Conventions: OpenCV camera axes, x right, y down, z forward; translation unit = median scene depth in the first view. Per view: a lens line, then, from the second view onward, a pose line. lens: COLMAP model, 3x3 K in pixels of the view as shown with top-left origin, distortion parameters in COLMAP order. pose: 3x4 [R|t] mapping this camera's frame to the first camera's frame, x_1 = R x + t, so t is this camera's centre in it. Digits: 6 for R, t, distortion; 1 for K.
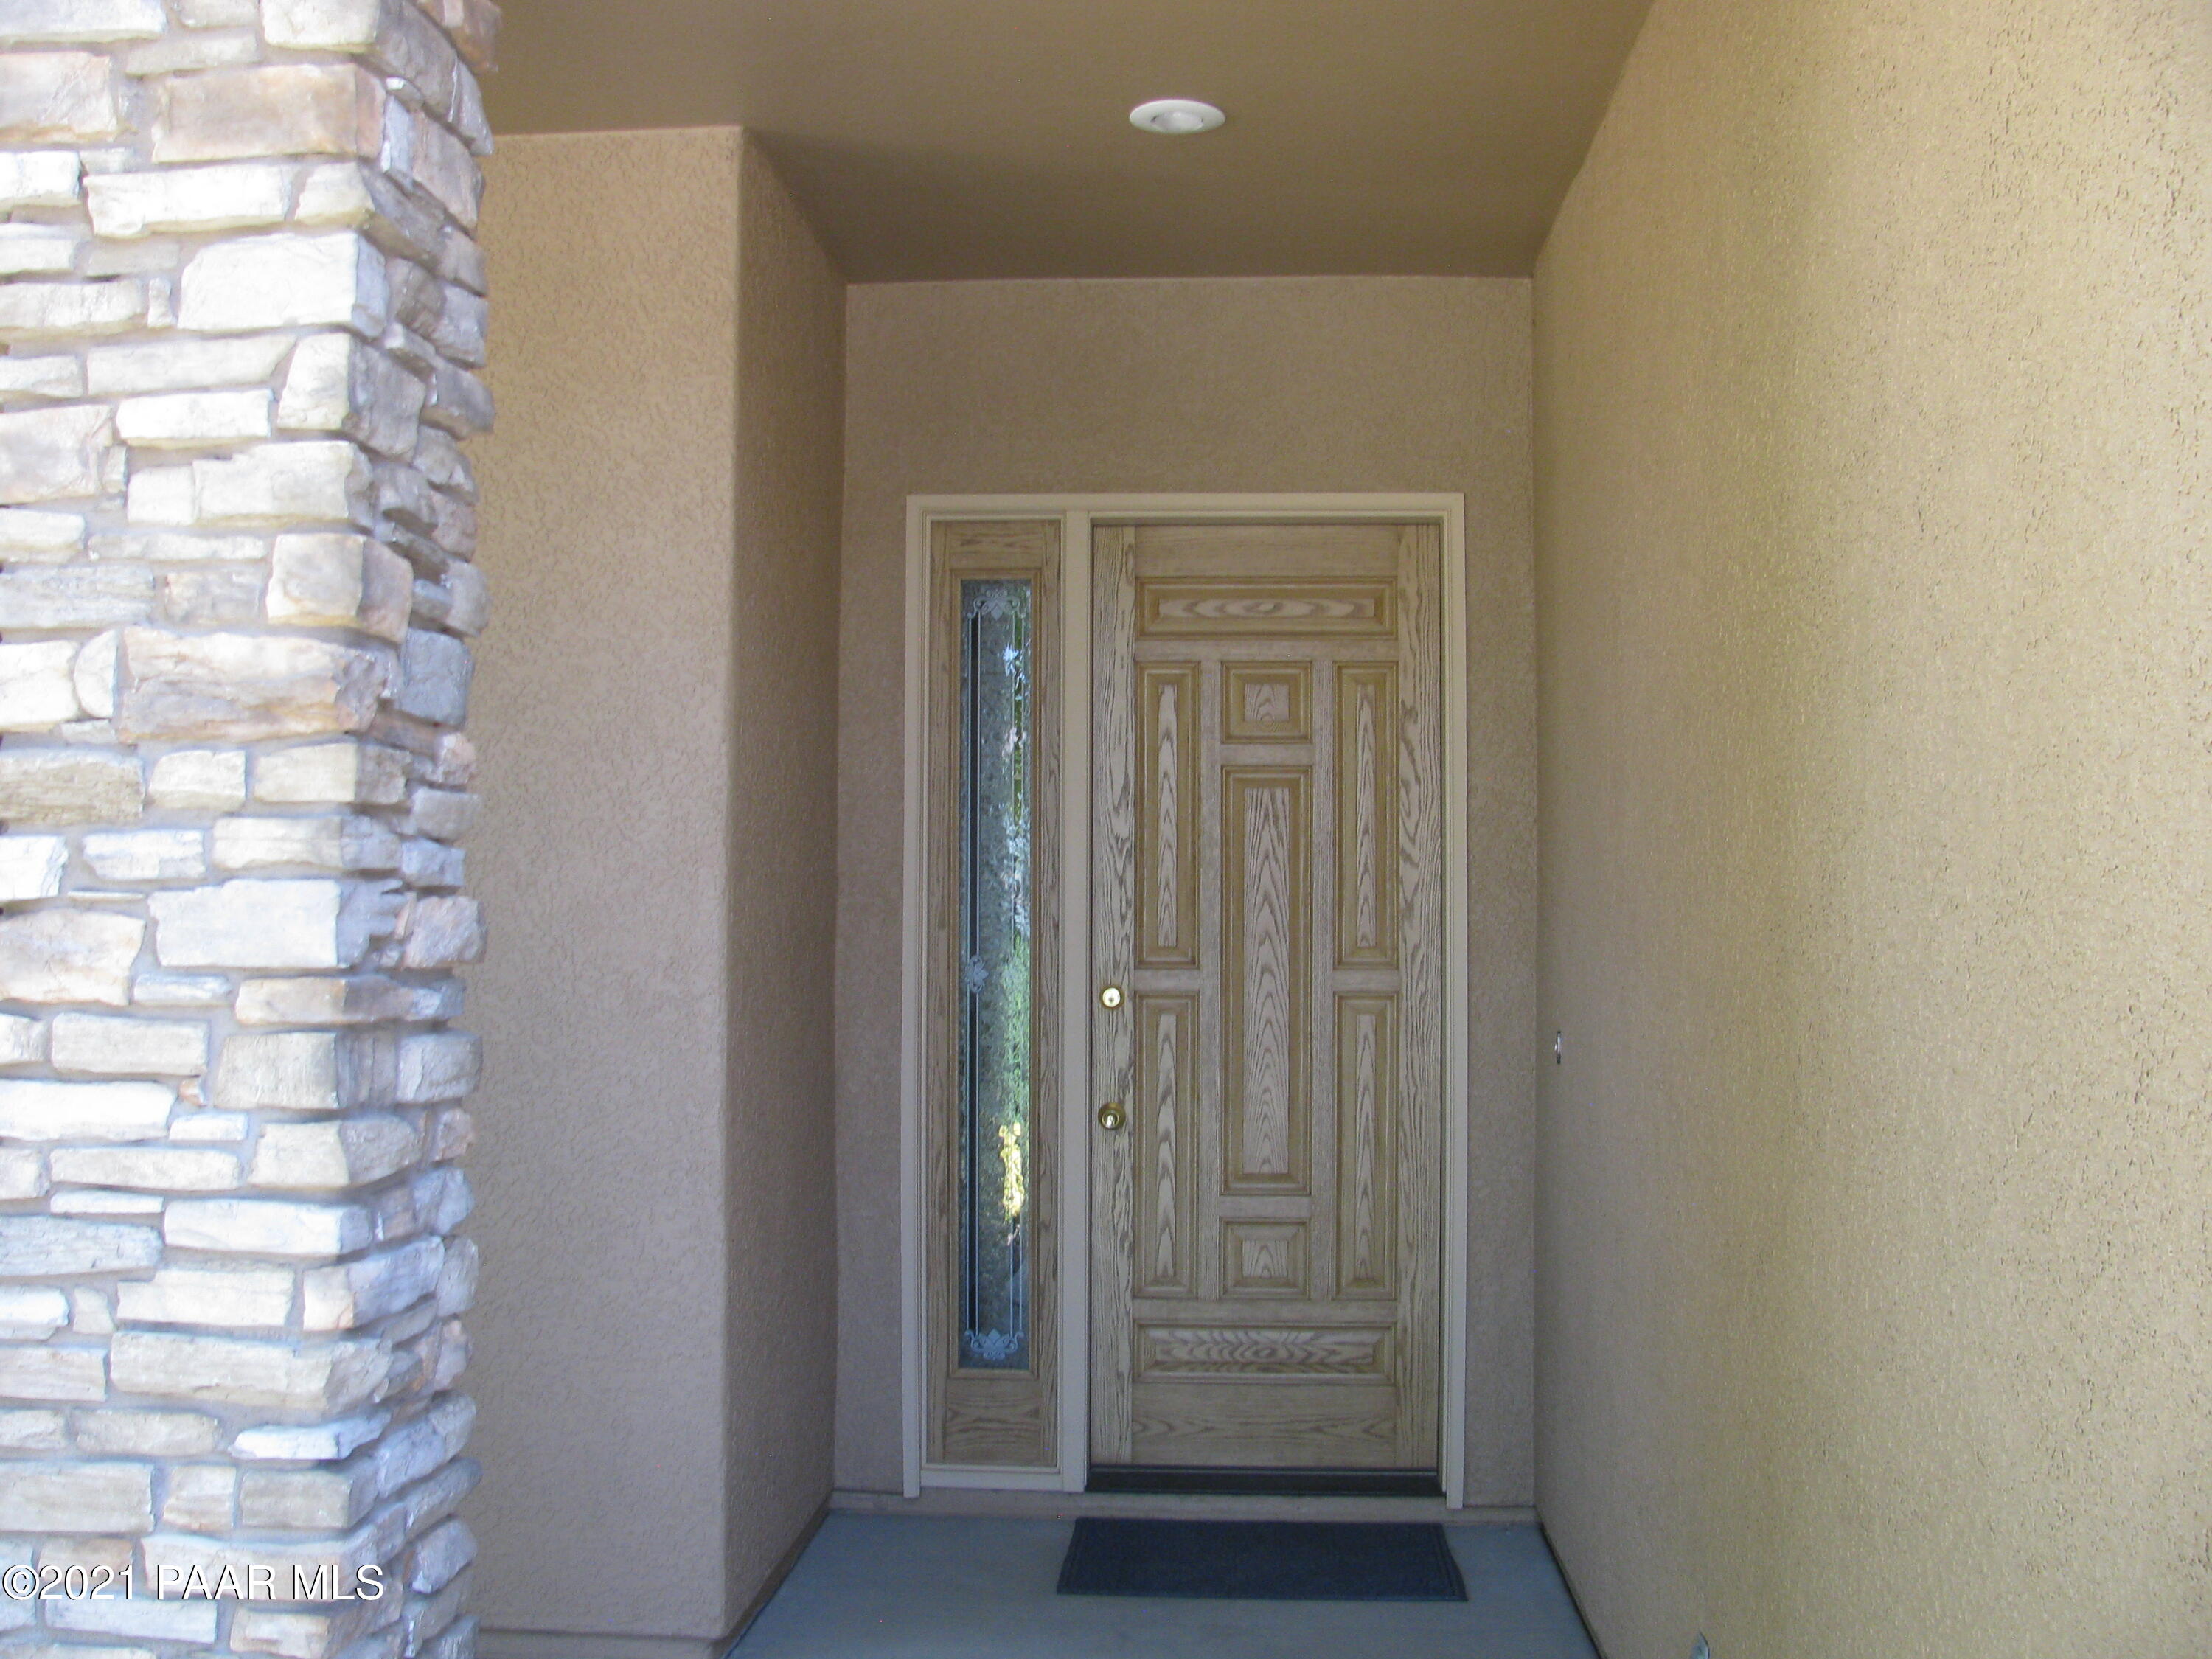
lens RADIAL K [[2273.0, 0, 1086.3], [0, 2273.0, 832.2], [0, 0, 1]] dist [-0.221661, 0.269346]
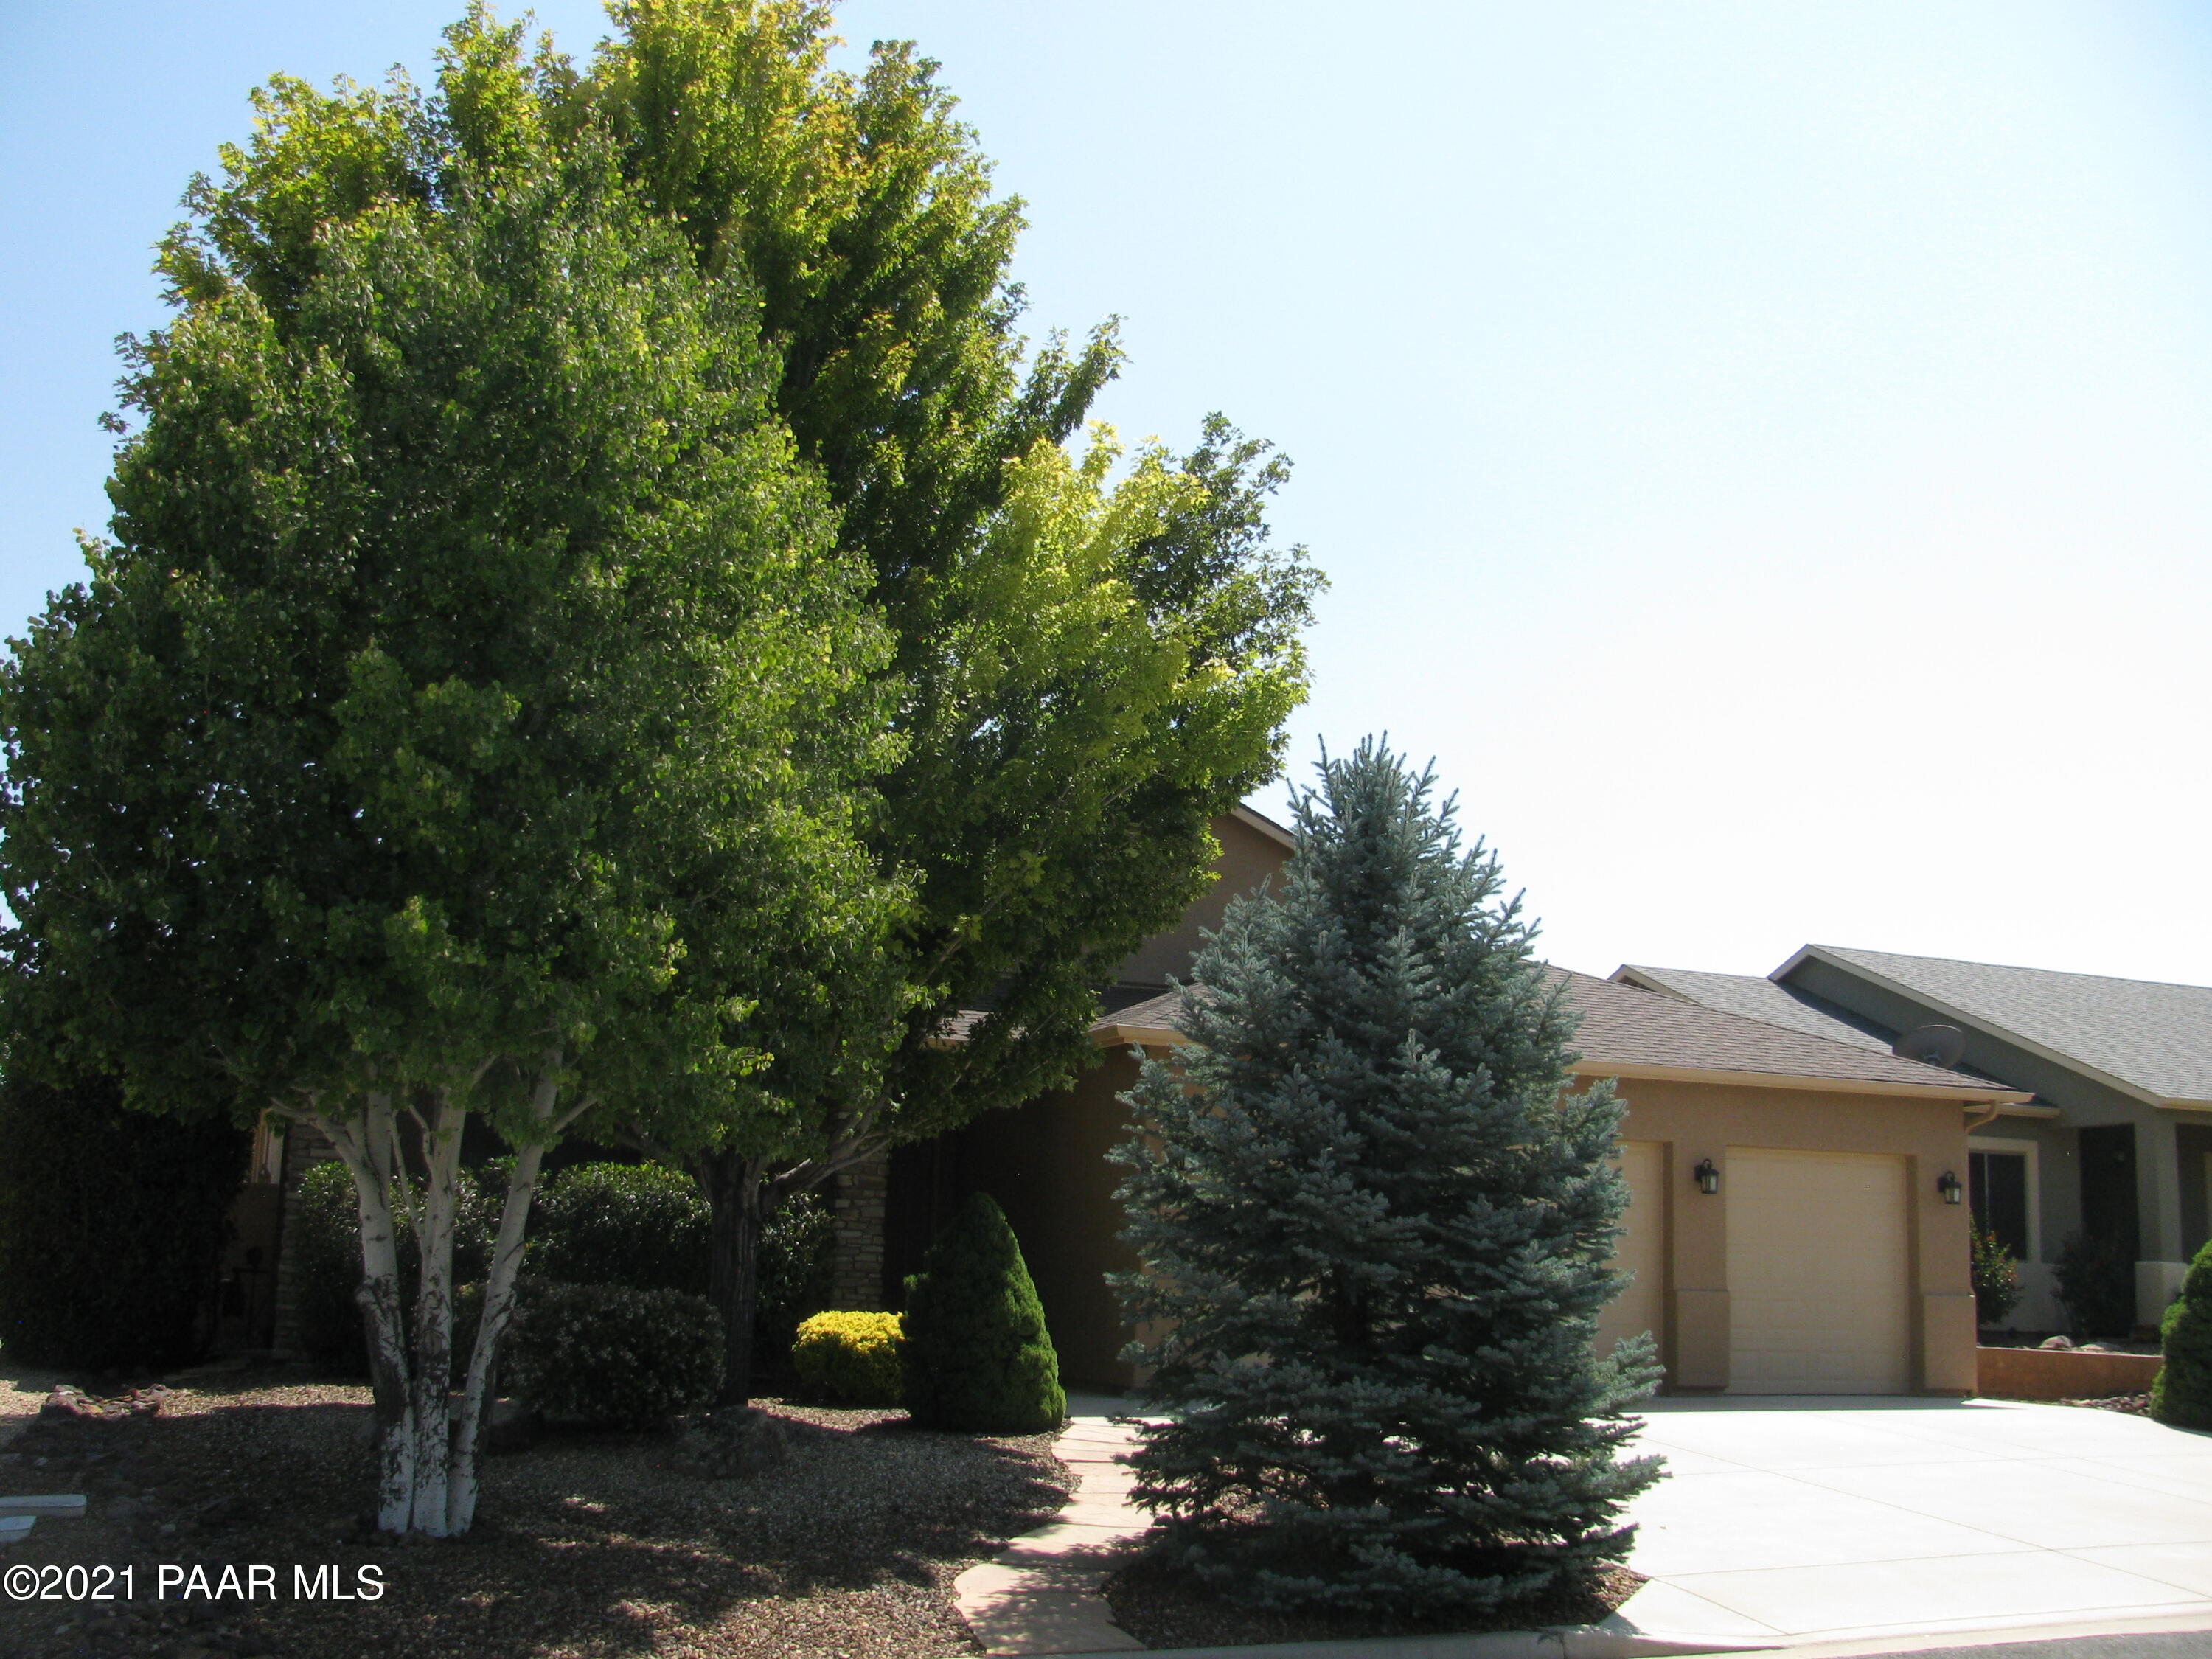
lens RADIAL K [[2273.0, 0, 1086.3], [0, 2273.0, 832.2], [0, 0, 1]] dist [-0.221661, 0.269346]
pose [[0.915886, 0.105116, 0.387432, -3.015707], [-0.045241, 0.985988, -0.160564, -0.038639], [-0.398881, 0.129531, 0.907808, -7.014712]]
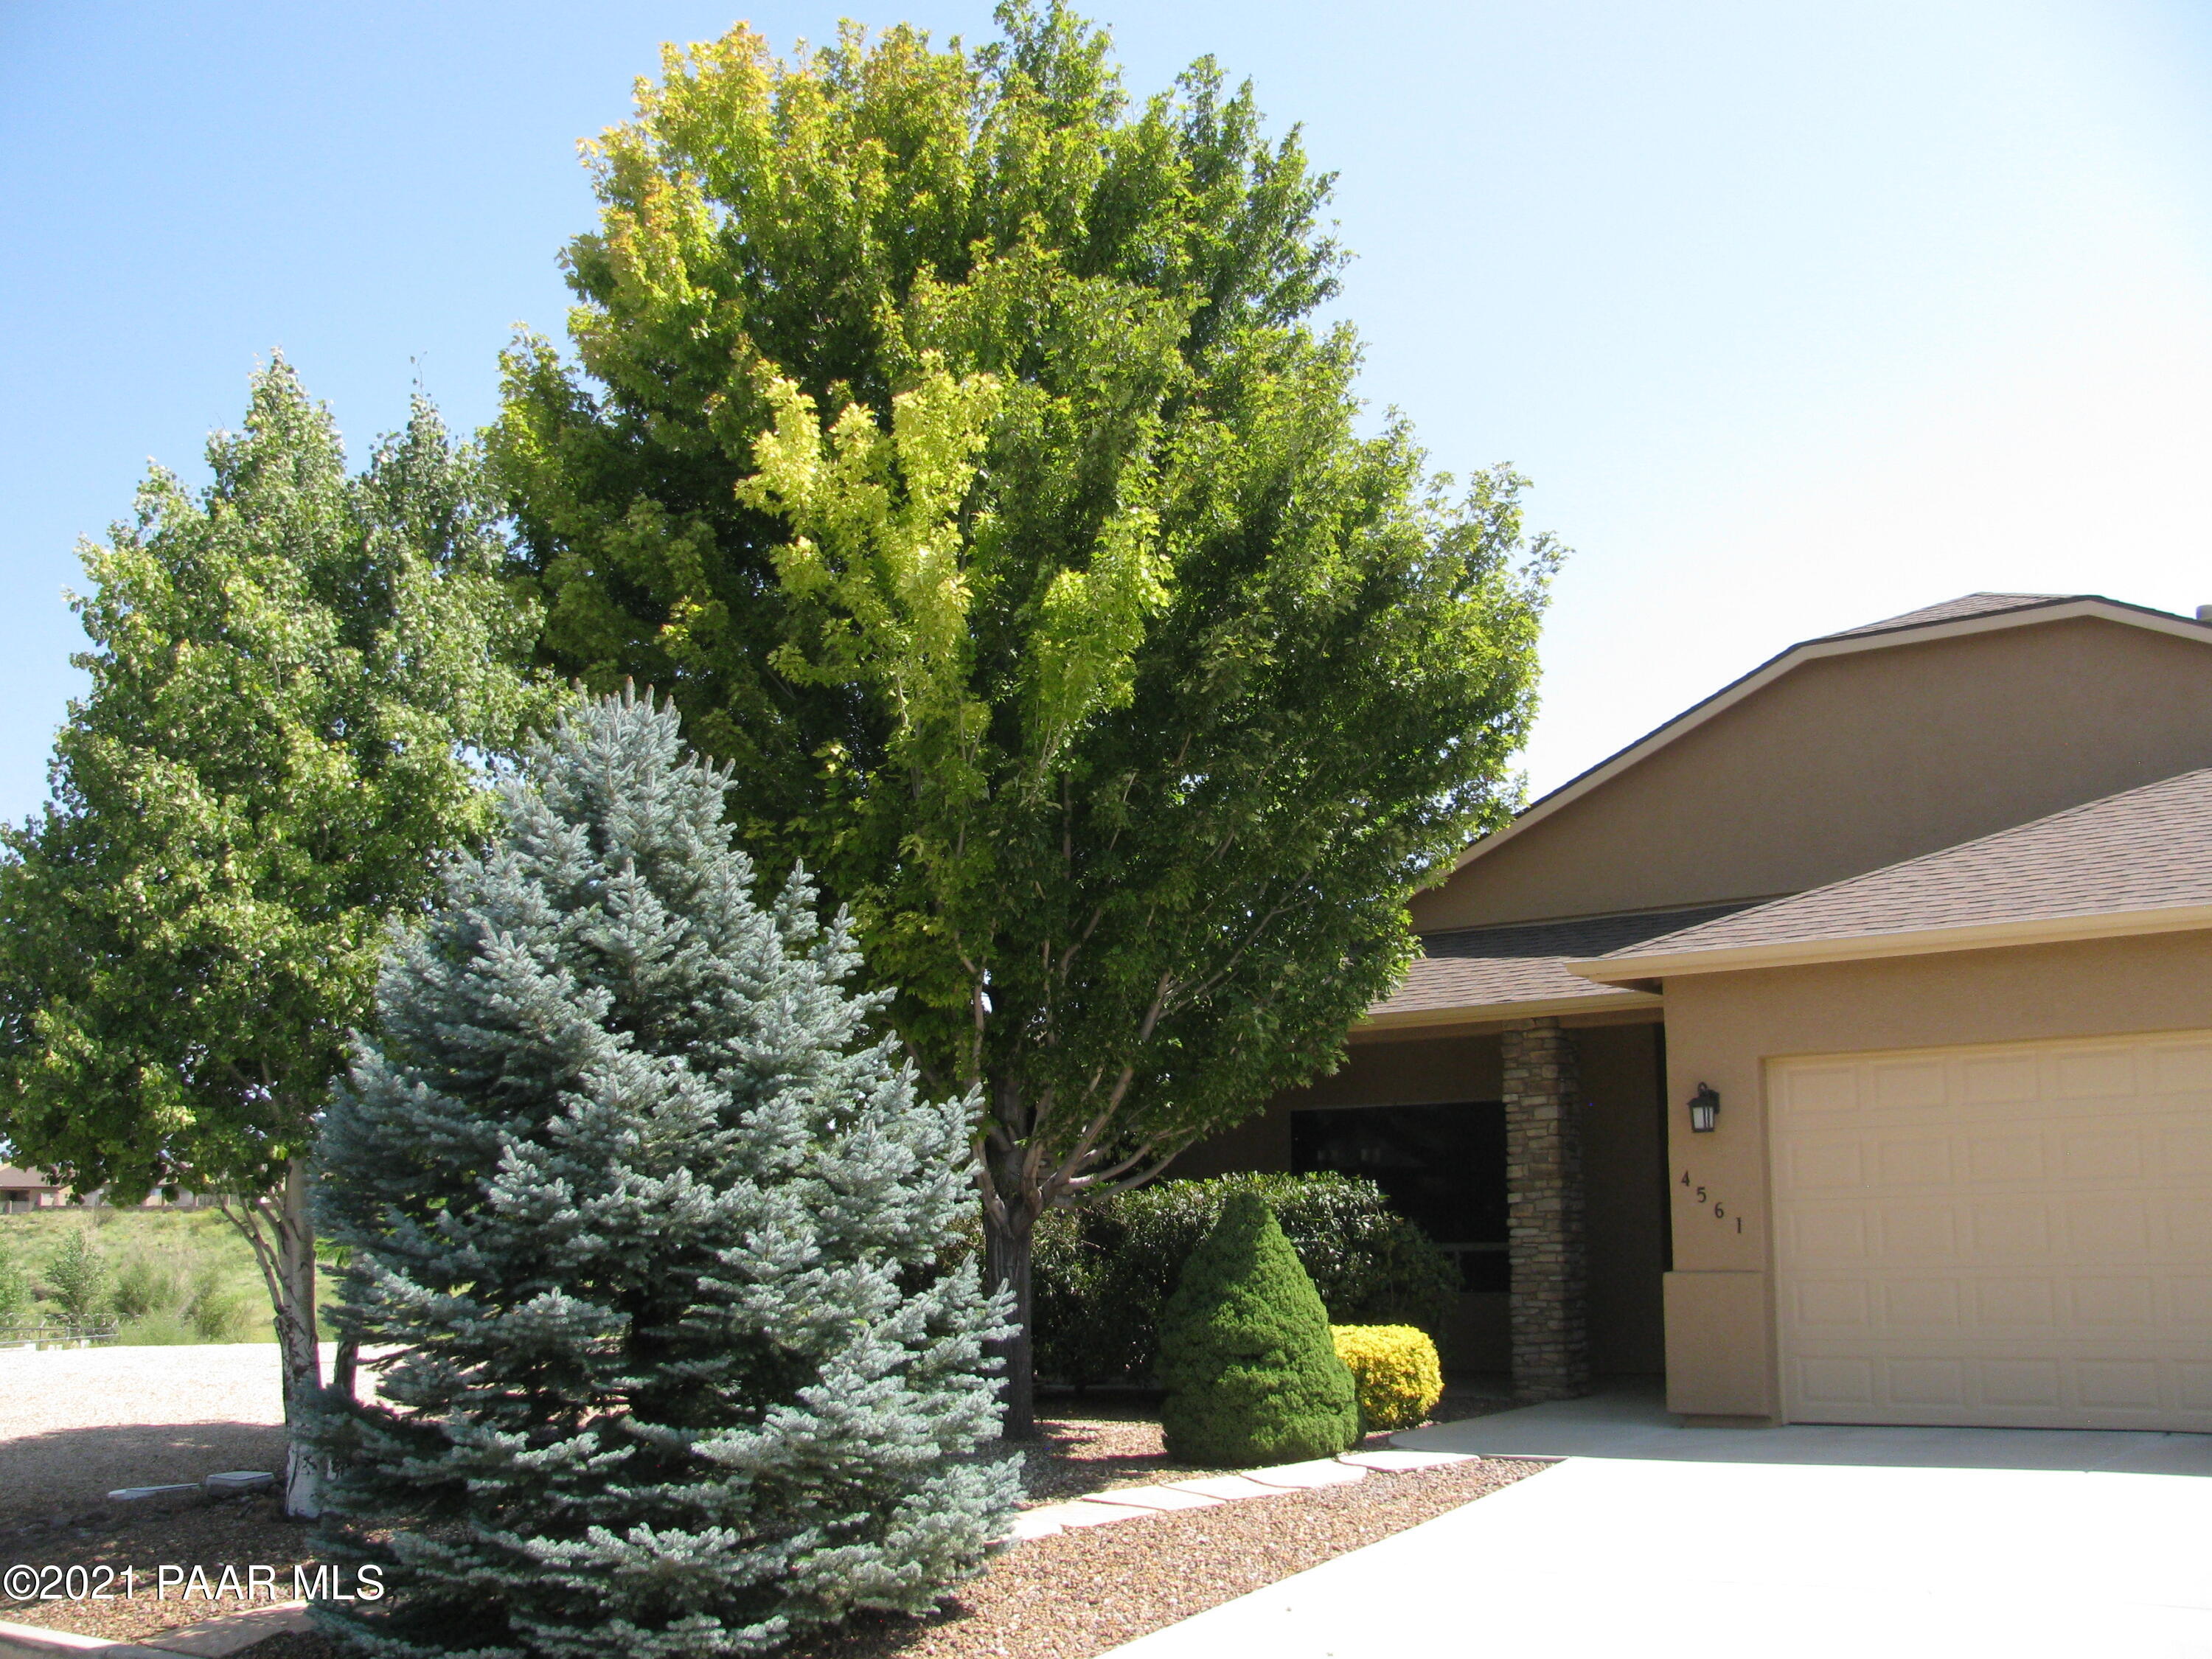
lens RADIAL K [[2273.0, 0, 1086.3], [0, 2273.0, 832.2], [0, 0, 1]] dist [-0.221661, 0.269346]
pose [[0.817948, -0.110921, -0.564498, 2.587866], [0.030281, 0.988177, -0.150296, -0.103319], [0.574495, 0.105841, 0.811636, -5.786801]]
